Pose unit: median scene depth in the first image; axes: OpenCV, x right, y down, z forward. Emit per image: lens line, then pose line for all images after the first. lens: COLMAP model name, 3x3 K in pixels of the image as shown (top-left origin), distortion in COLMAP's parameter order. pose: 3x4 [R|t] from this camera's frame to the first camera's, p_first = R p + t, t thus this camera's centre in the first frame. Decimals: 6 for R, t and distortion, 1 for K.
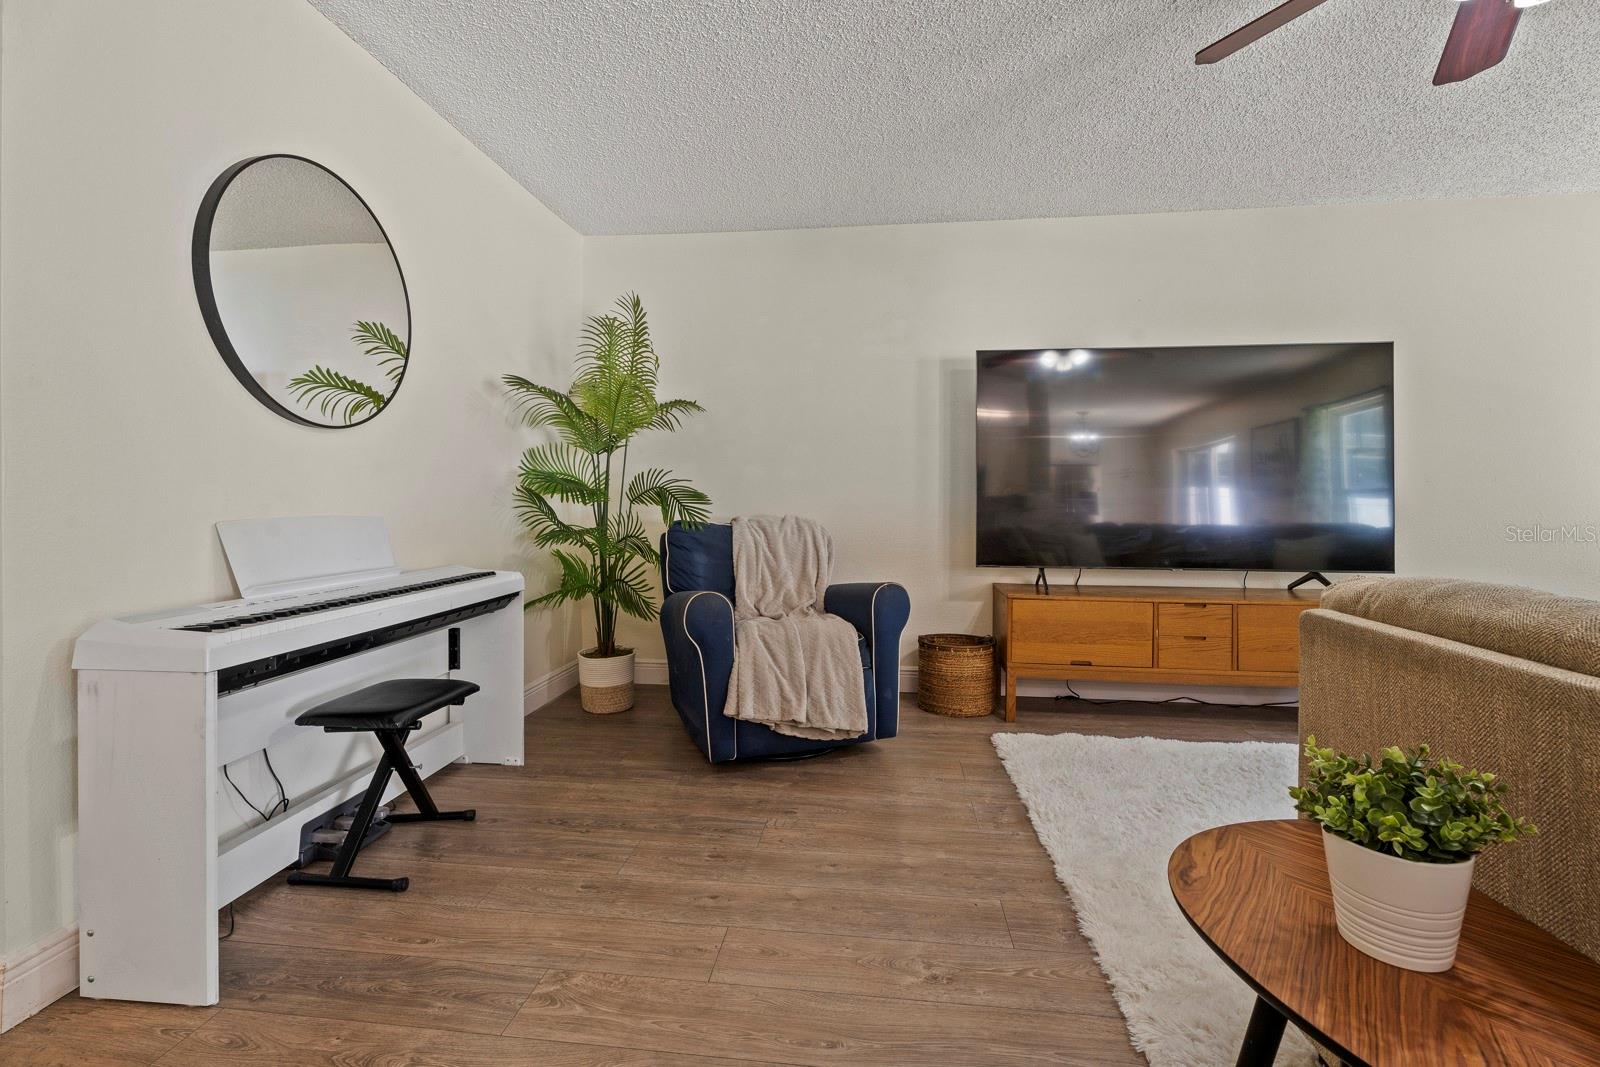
lens RADIAL K [[721.1, 0, 796.8], [0, 721.1, 514.5], [0, 0, 1]] dist [0.000326, 0.000042]
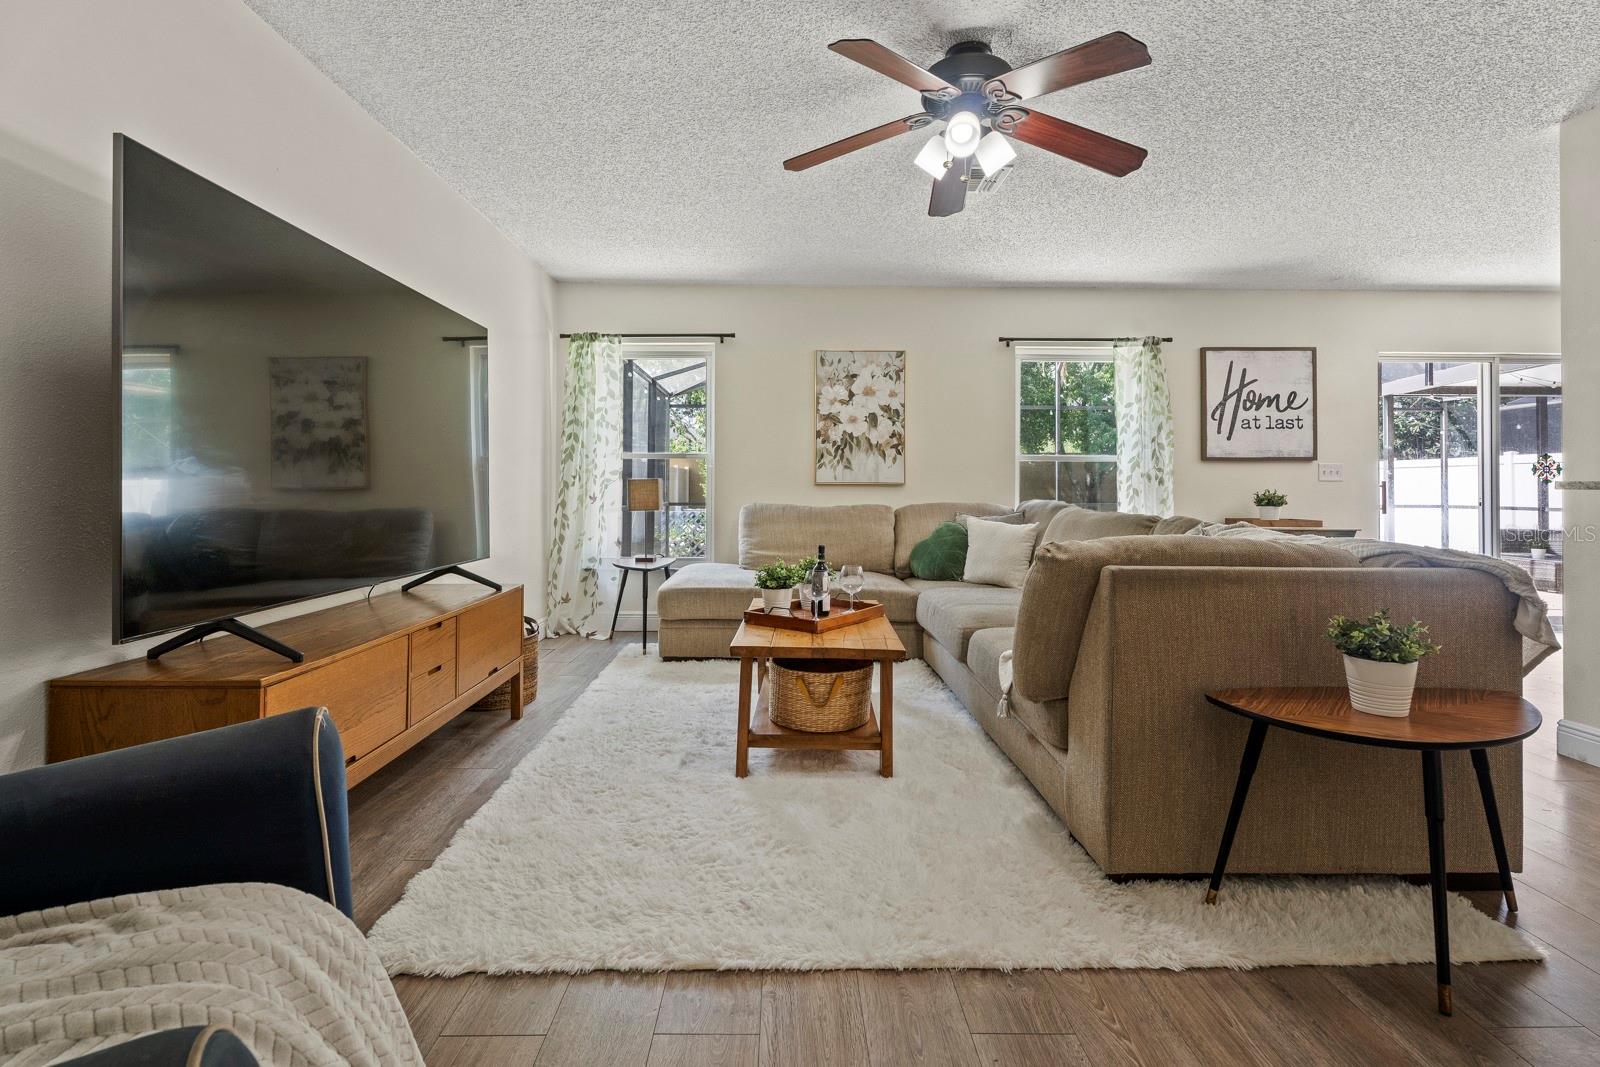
lens RADIAL K [[736.5, 0, 799.4], [0, 736.5, 476.2], [0, 0, 1]] dist [0.011690, 0.000113]
pose [[-0.136133, 0.011687, 0.990622, -0.315391], [0.013667, 0.999857, -0.009918, -0.020087], [-0.990596, 0.012188, -0.136274, 0.887937]]
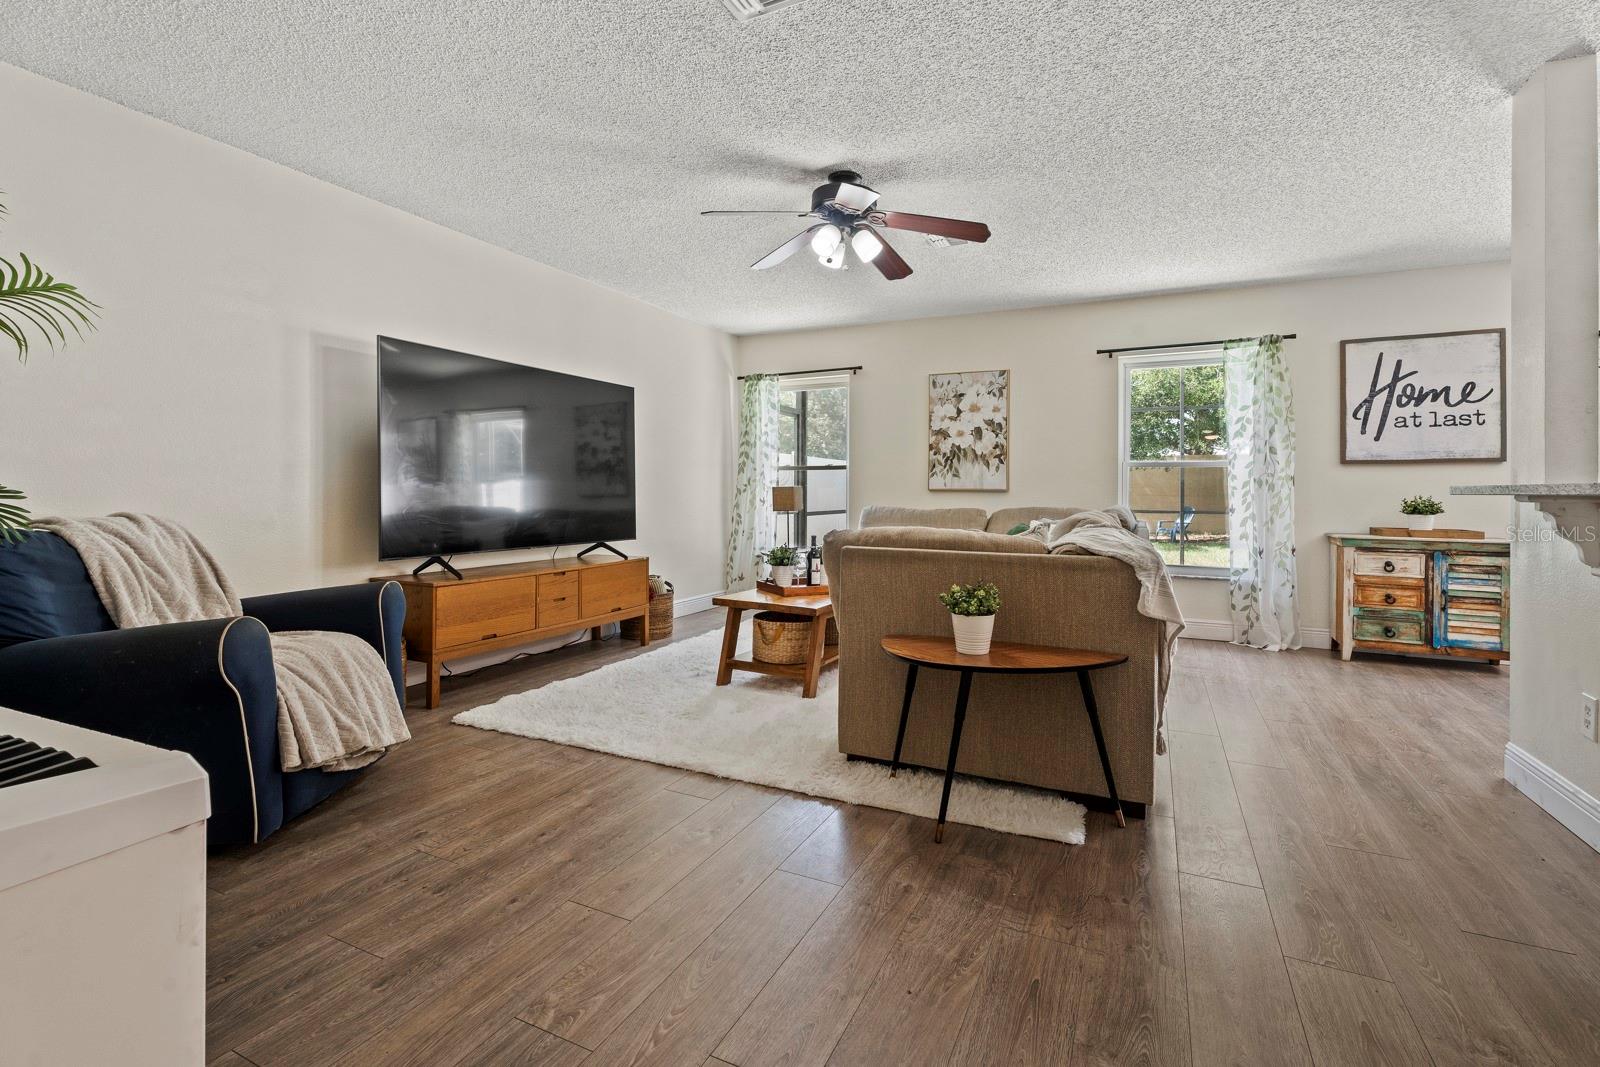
lens RADIAL K [[730.4, 0, 794.1], [0, 730.4, 491.8], [0, 0, 1]] dist [0.002188, 0.000008]
pose [[0.329409, -0.000864, 0.944187, -0.652060], [0.014519, 0.999886, -0.004150, -0.010247], [-0.944076, 0.015076, 0.329384, 0.215284]]
